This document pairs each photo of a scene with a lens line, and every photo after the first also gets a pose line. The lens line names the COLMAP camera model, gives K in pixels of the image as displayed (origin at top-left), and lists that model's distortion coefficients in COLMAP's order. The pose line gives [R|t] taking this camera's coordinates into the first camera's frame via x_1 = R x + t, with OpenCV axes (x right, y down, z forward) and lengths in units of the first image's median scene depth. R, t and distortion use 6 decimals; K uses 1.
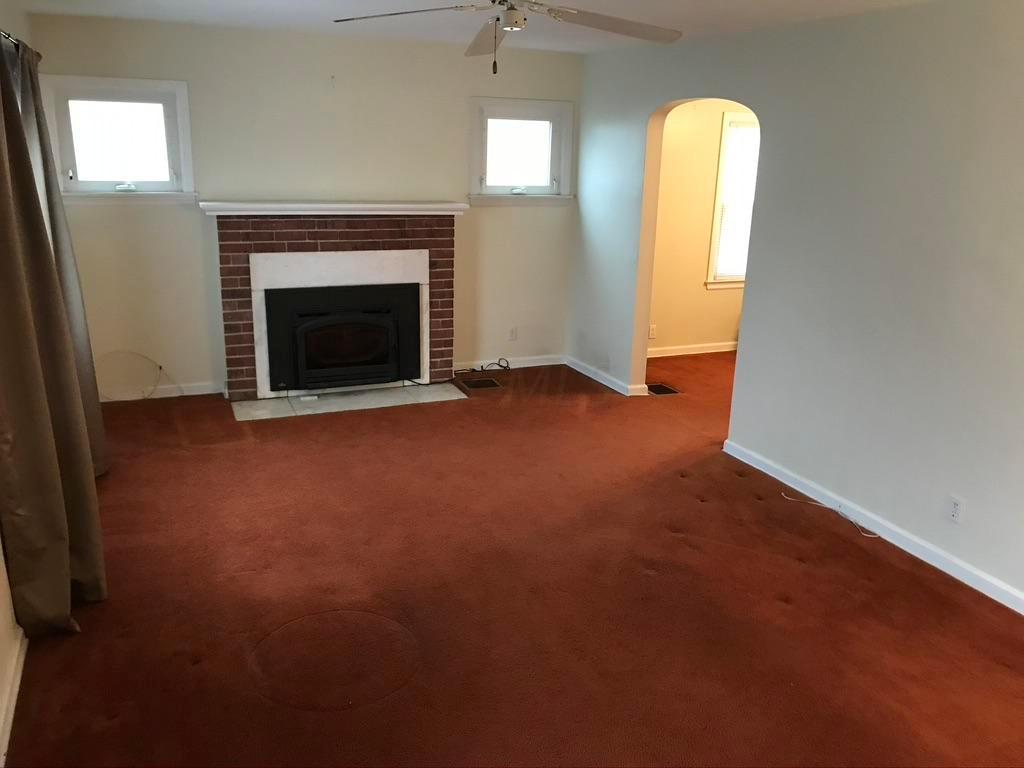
lens RADIAL K [[837.2, 0, 512.0], [0, 837.2, 384.0], [0, 0, 1]] dist [0.006252, 0.008778]
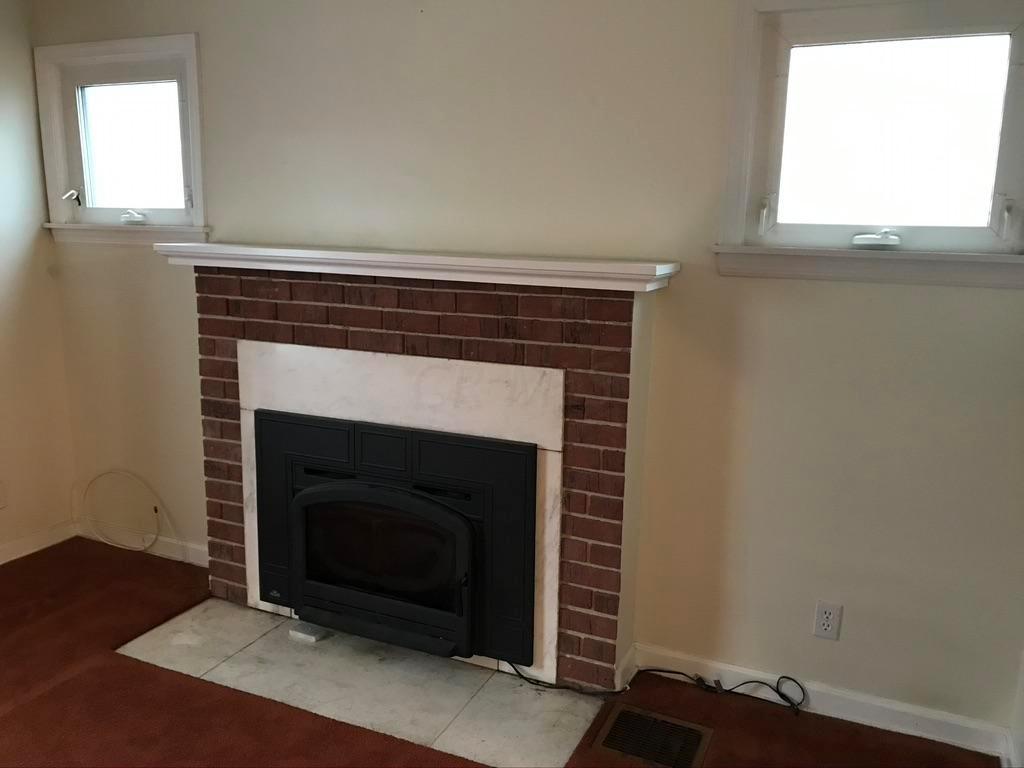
lens RADIAL K [[861.6, 0, 511.9], [0, 861.6, 354.5], [0, 0, 1]] dist [0.042168, -0.002798]
pose [[0.671973, 0.105845, -0.732973, 0.194467], [-0.197819, 0.979425, -0.039922, -0.146410], [0.713667, 0.171822, 0.679085, 0.692496]]
